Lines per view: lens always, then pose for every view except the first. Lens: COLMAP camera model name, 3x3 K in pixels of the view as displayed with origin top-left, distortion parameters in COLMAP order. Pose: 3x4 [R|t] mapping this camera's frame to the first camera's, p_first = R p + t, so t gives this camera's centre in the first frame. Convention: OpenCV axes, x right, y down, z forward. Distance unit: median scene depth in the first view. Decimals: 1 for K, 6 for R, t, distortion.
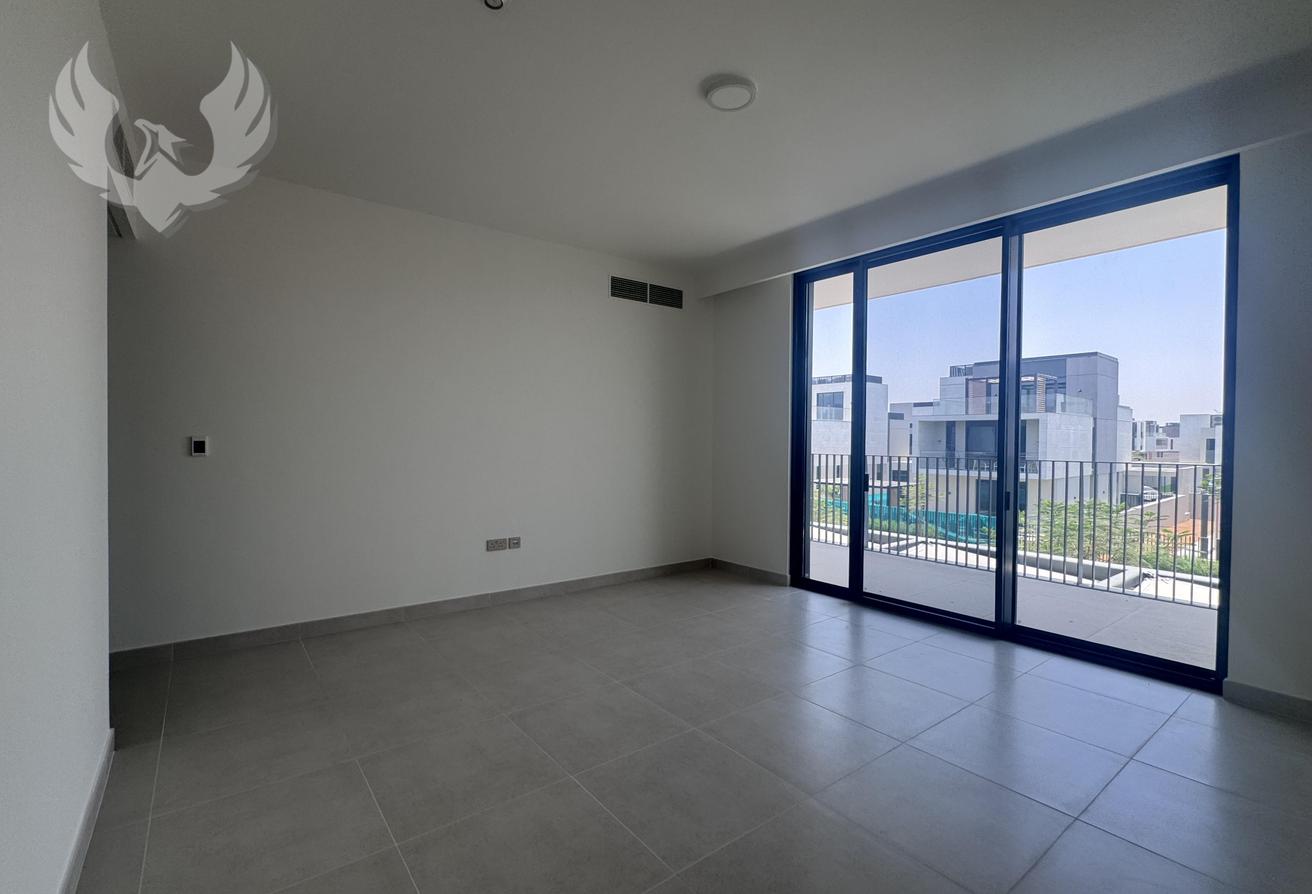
lens RADIAL K [[591.2, 0, 663.2], [0, 591.2, 449.3], [0, 0, 1]] dist [-0.004013, 0.000832]
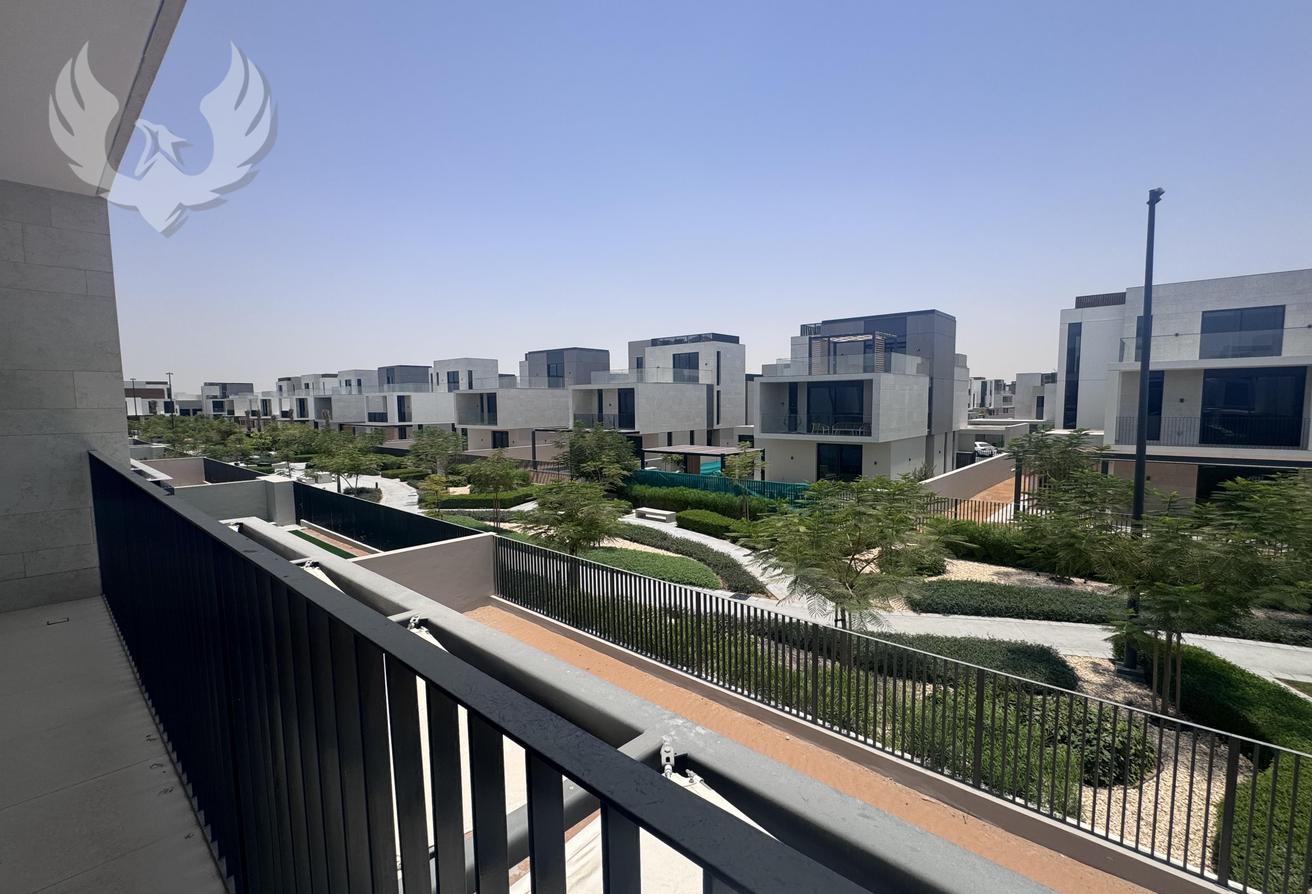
lens RADIAL K [[591.2, 0, 650.2], [0, 591.2, 450.6], [0, 0, 1]] dist [-0.004013, 0.000832]
pose [[0.987792, -0.027377, 0.153353, 0.108753], [0.017413, 0.997671, 0.065949, -0.004554], [-0.154801, -0.062474, 0.985968, 0.087396]]
